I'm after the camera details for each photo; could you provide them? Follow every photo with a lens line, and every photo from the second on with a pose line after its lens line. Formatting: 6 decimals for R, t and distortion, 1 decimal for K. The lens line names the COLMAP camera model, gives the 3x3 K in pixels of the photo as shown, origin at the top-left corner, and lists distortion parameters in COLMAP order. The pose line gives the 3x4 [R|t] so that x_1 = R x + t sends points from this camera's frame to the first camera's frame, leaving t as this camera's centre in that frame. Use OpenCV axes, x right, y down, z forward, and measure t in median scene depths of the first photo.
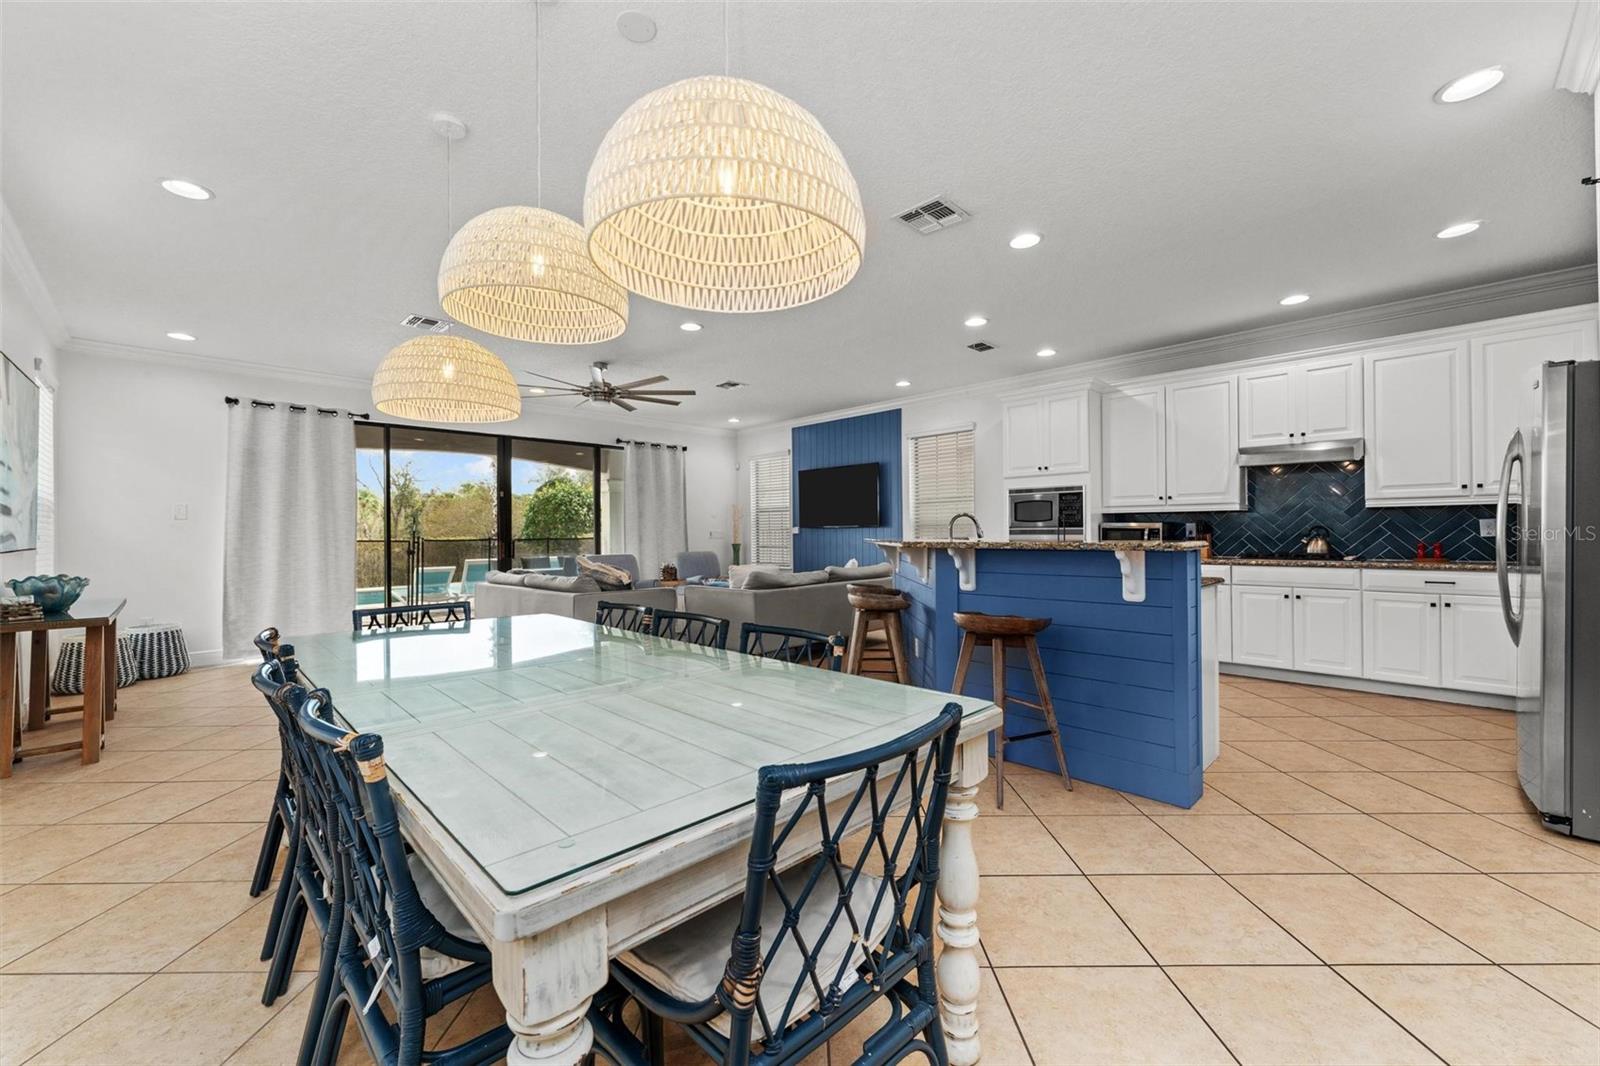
lens RADIAL K [[634.0, 0, 806.0], [0, 634.0, 532.1], [0, 0, 1]] dist [0.000152, 0.000032]
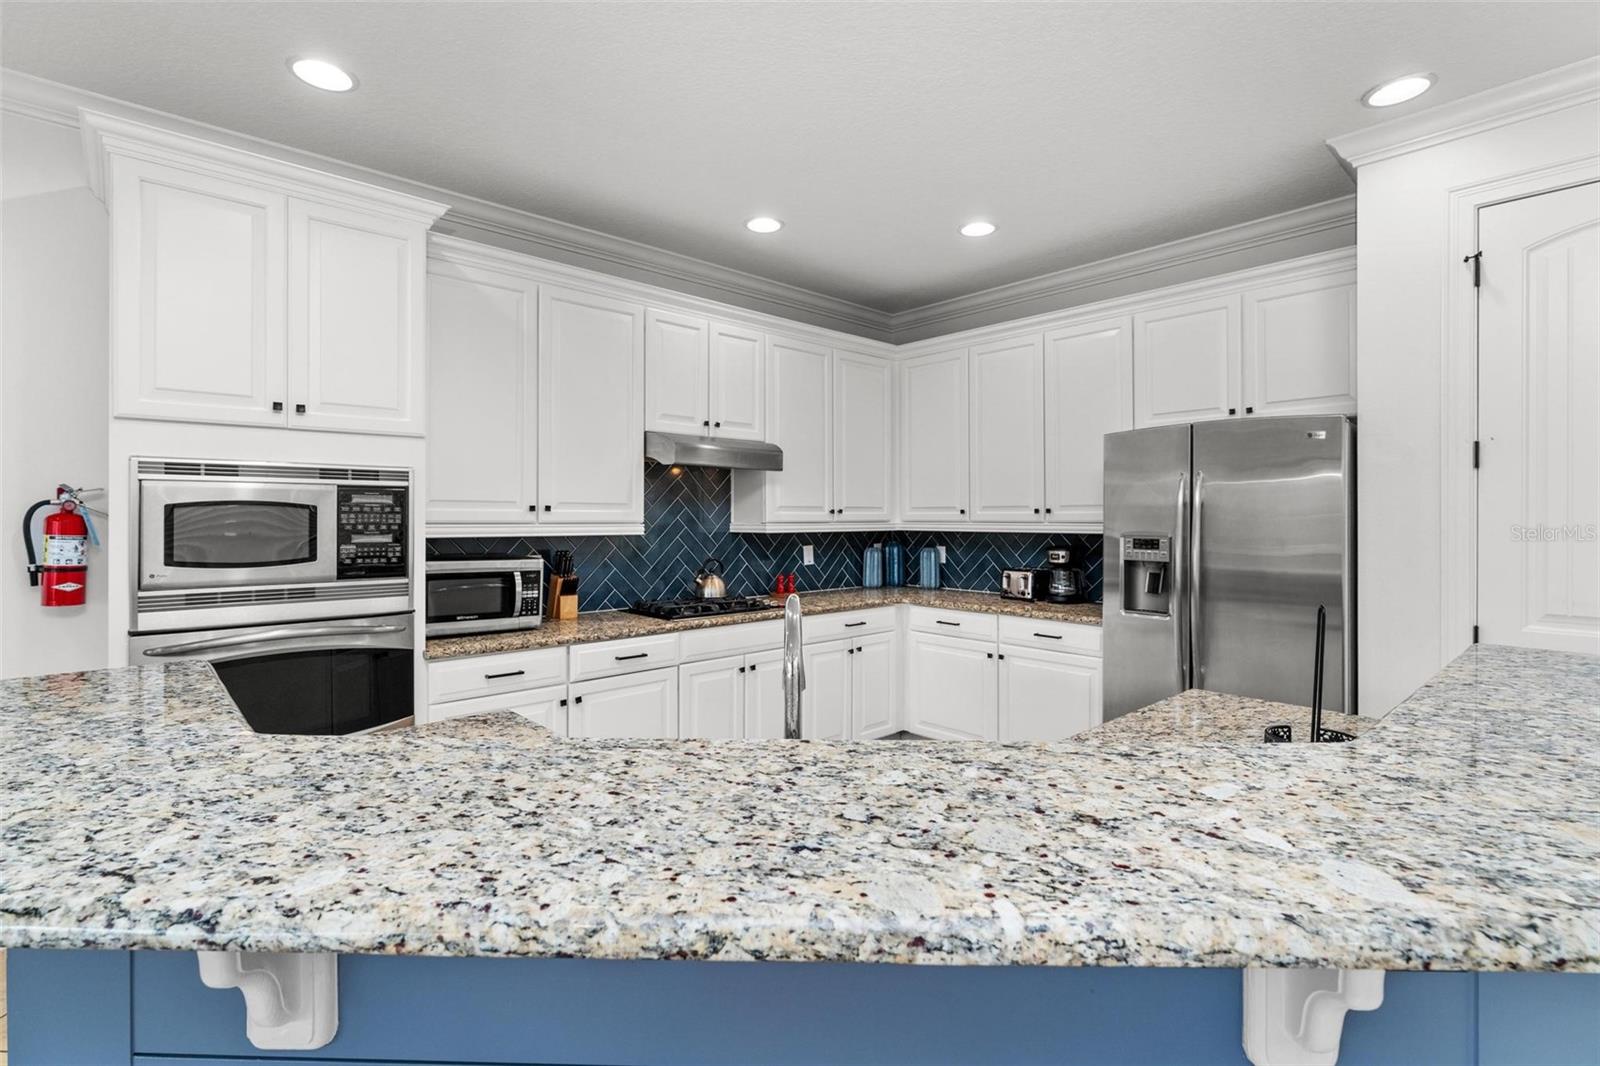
lens RADIAL K [[746.5, 0, 800.5], [0, 746.5, 524.4], [0, 0, 1]] dist [-0.001562, 0.000287]
pose [[0.044151, -0.001832, 0.999023, -0.011656], [-0.000533, 0.999998, 0.001857, -0.040940], [-0.999025, -0.000614, 0.044150, 0.737937]]
